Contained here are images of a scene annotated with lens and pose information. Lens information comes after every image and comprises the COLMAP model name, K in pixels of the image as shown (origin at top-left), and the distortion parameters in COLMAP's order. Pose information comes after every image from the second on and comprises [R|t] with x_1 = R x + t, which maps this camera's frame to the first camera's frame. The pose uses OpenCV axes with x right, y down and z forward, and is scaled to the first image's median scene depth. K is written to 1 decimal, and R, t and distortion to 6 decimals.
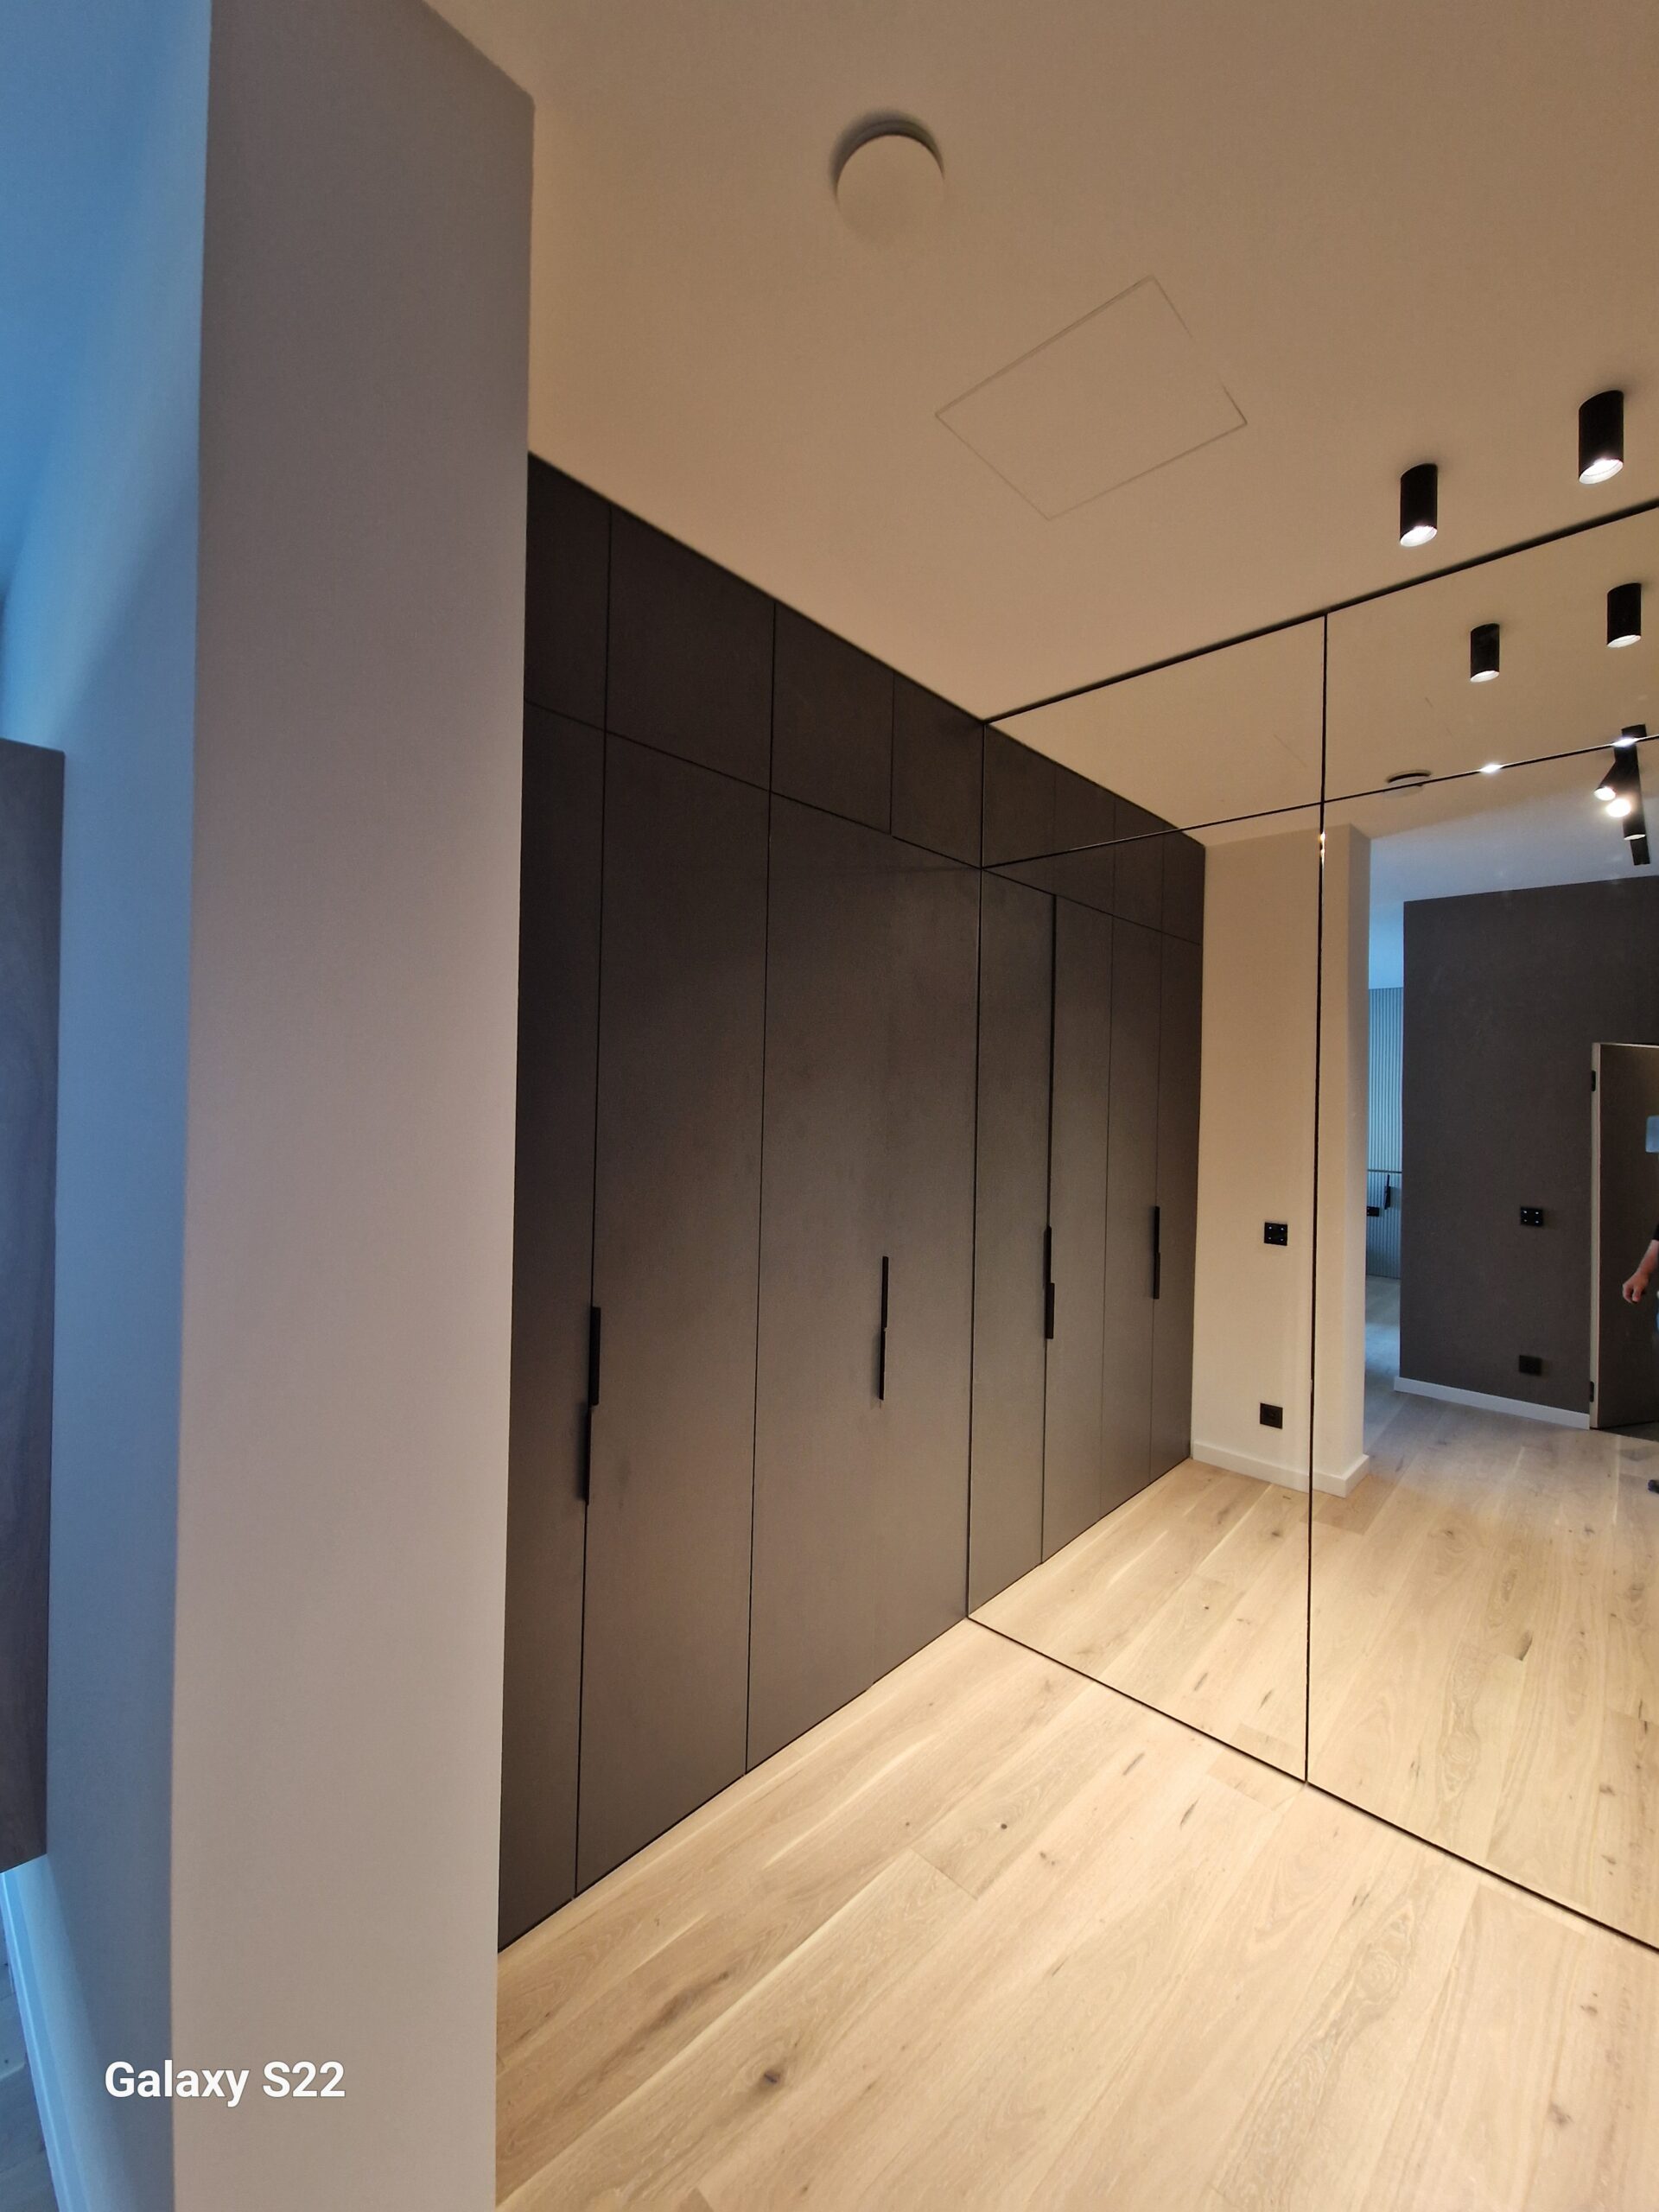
lens RADIAL K [[895.7, 0, 816.6], [0, 895.7, 1099.9], [0, 0, 1]] dist [0.021170, -0.012383]
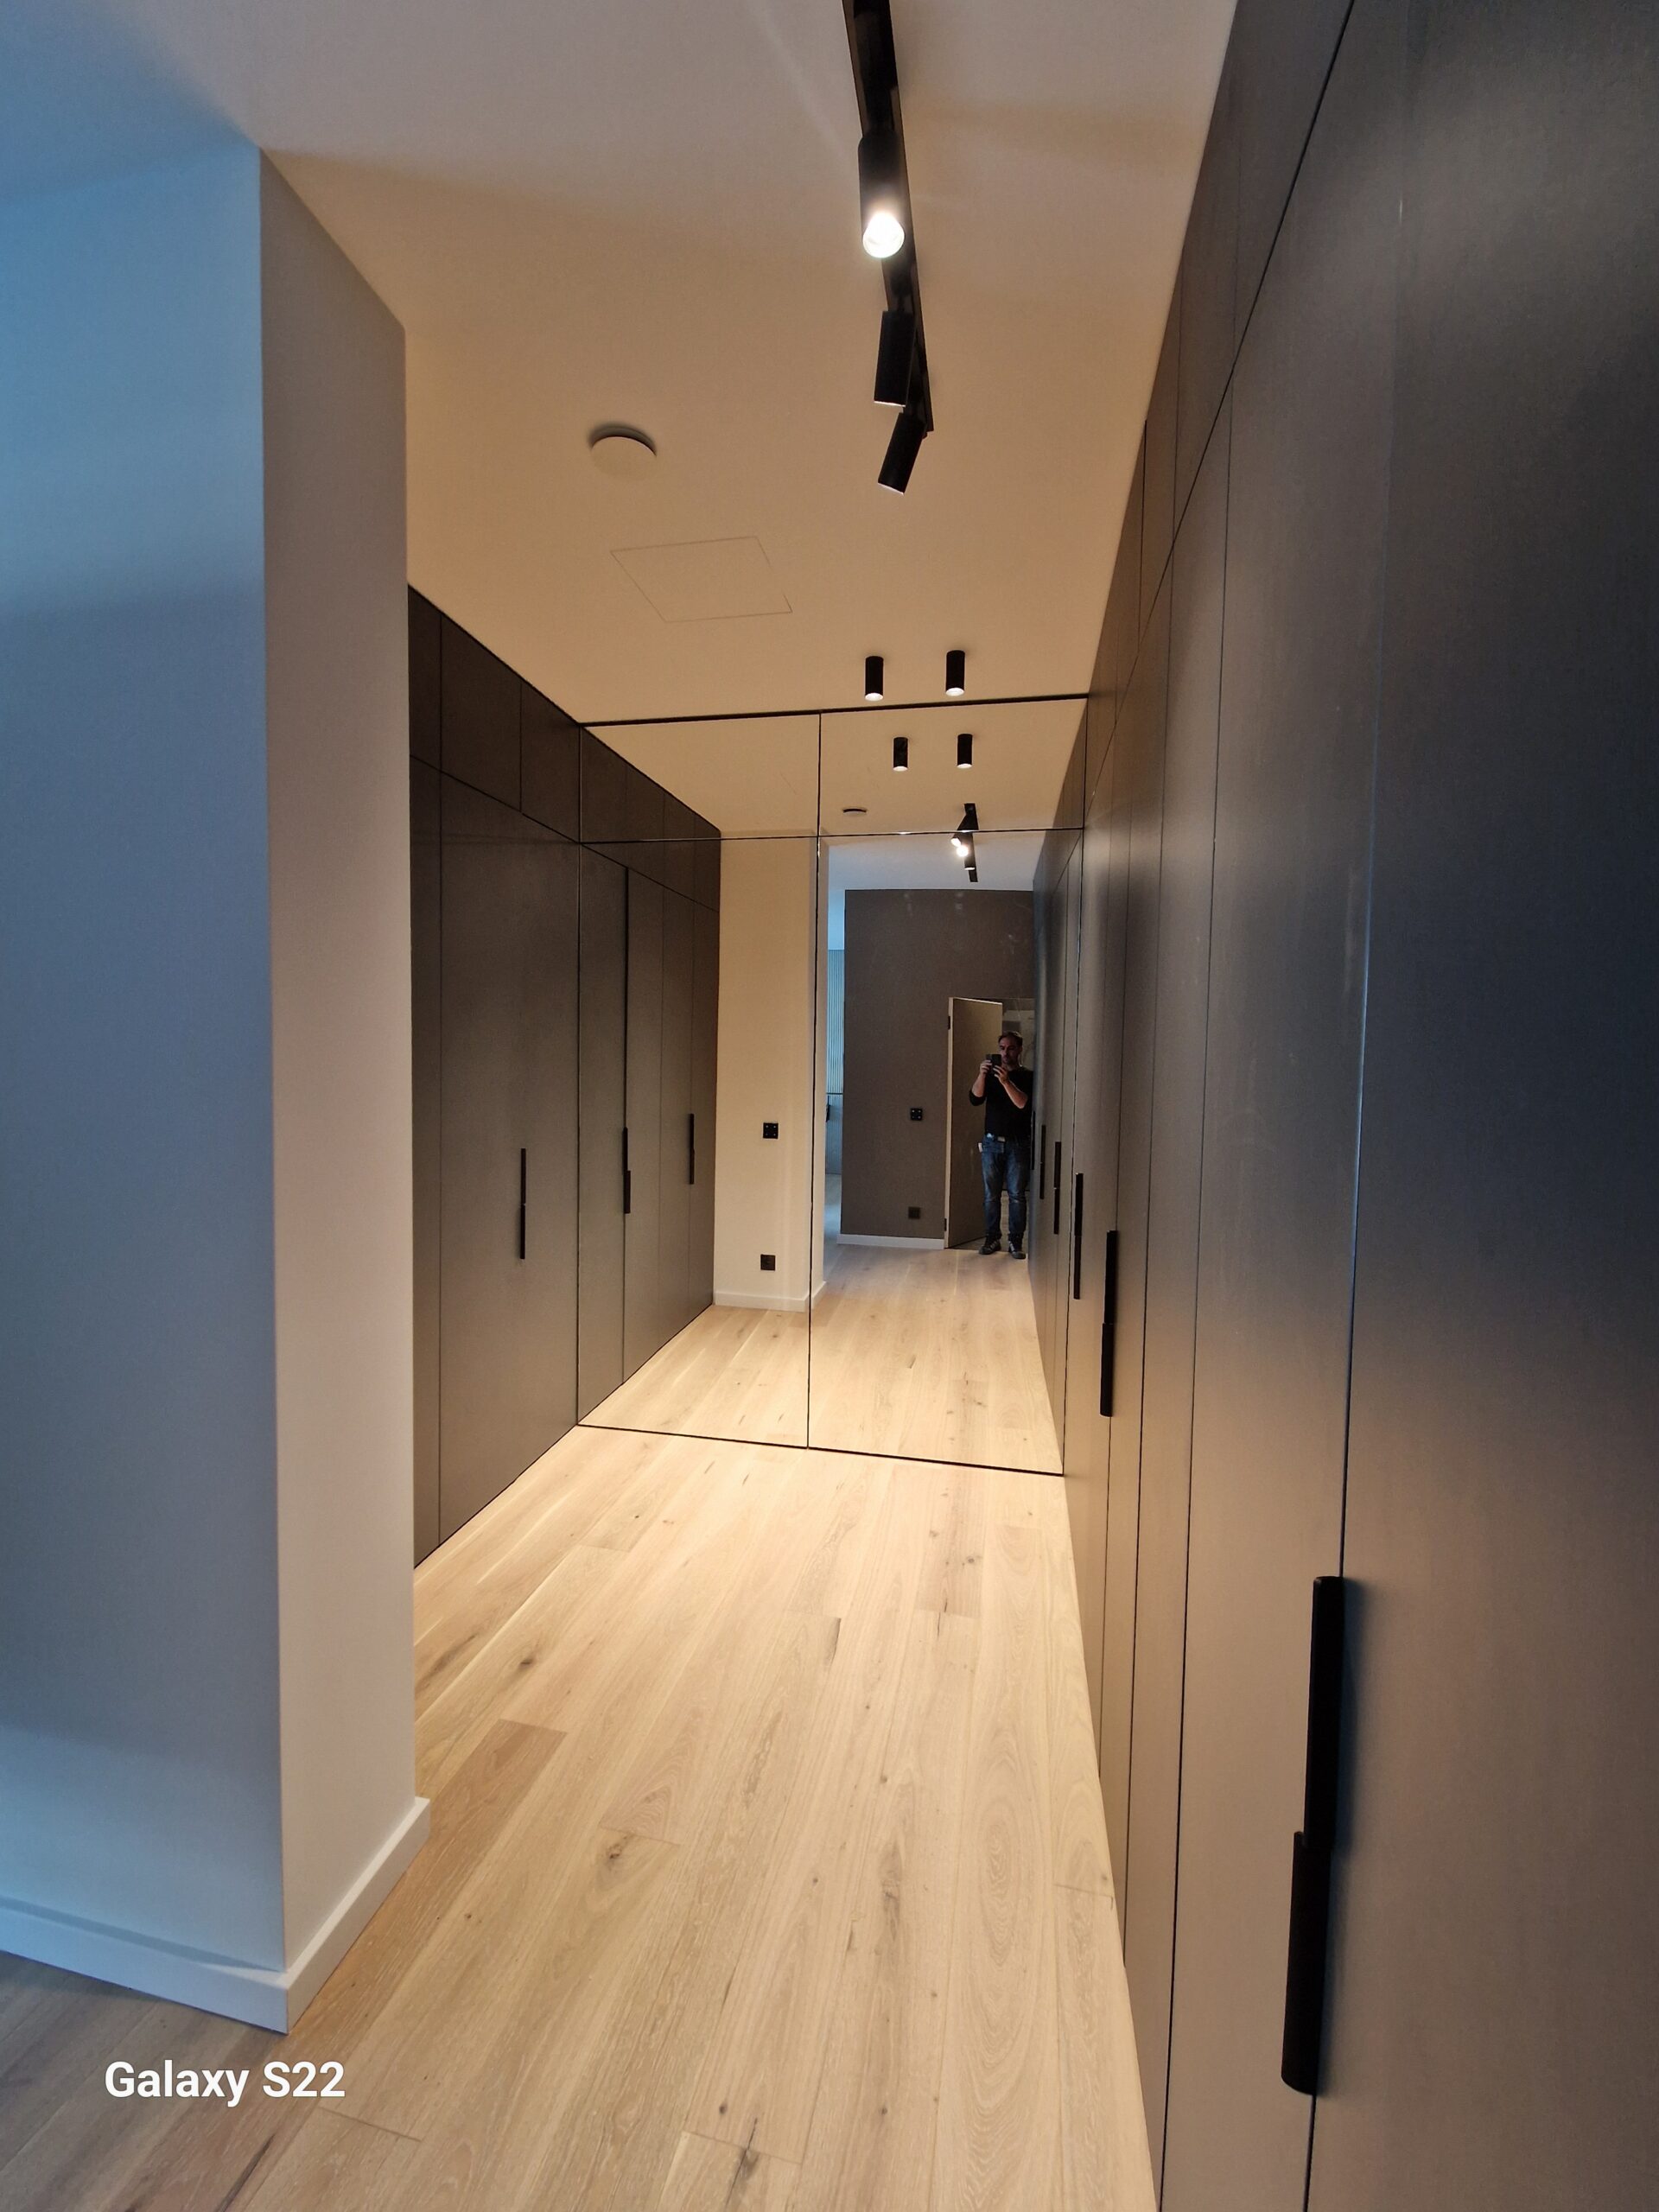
lens RADIAL K [[895.7, 0, 816.6], [0, 895.7, 1099.9], [0, 0, 1]] dist [0.021170, -0.012383]
pose [[0.845641, -0.033013, 0.532730, -0.225708], [-0.002105, 0.997871, 0.065180, 0.018594], [-0.533748, -0.056241, 0.843771, -0.267648]]
